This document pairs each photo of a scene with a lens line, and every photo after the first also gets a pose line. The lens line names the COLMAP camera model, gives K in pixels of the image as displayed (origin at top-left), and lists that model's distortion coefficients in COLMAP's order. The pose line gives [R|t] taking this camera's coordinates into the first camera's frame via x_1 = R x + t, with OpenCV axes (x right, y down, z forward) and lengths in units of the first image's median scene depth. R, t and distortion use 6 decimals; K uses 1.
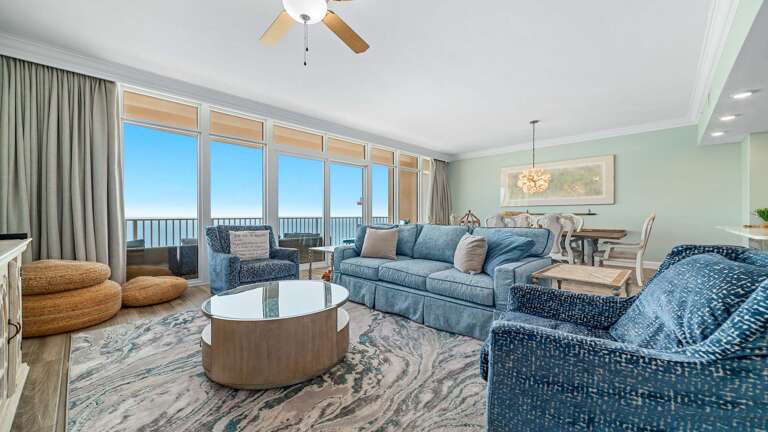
lens RADIAL K [[295.0, 0, 384.0], [0, 295.0, 216.0], [0, 0, 1]] dist [-0.002198, -0.000001]
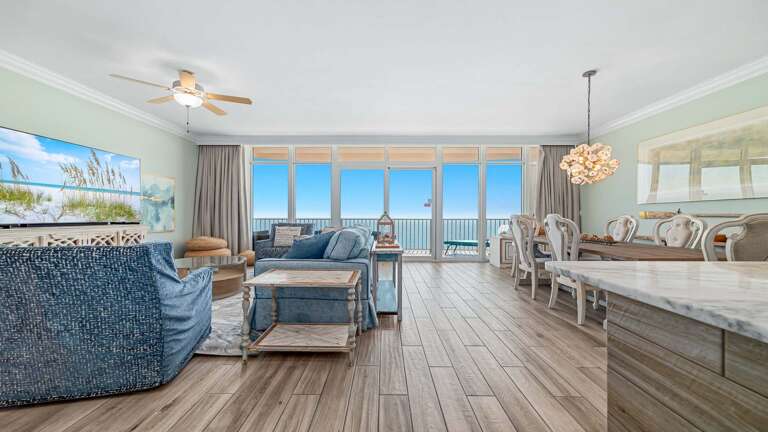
lens RADIAL K [[295.0, 0, 384.0], [0, 295.0, 216.0], [0, 0, 1]] dist [-0.002198, -0.000001]
pose [[0.690605, 0.003151, -0.723226, 0.829386], [-0.004740, 0.999989, -0.000170, -0.007357], [0.723217, 0.003546, 0.690612, 0.282598]]
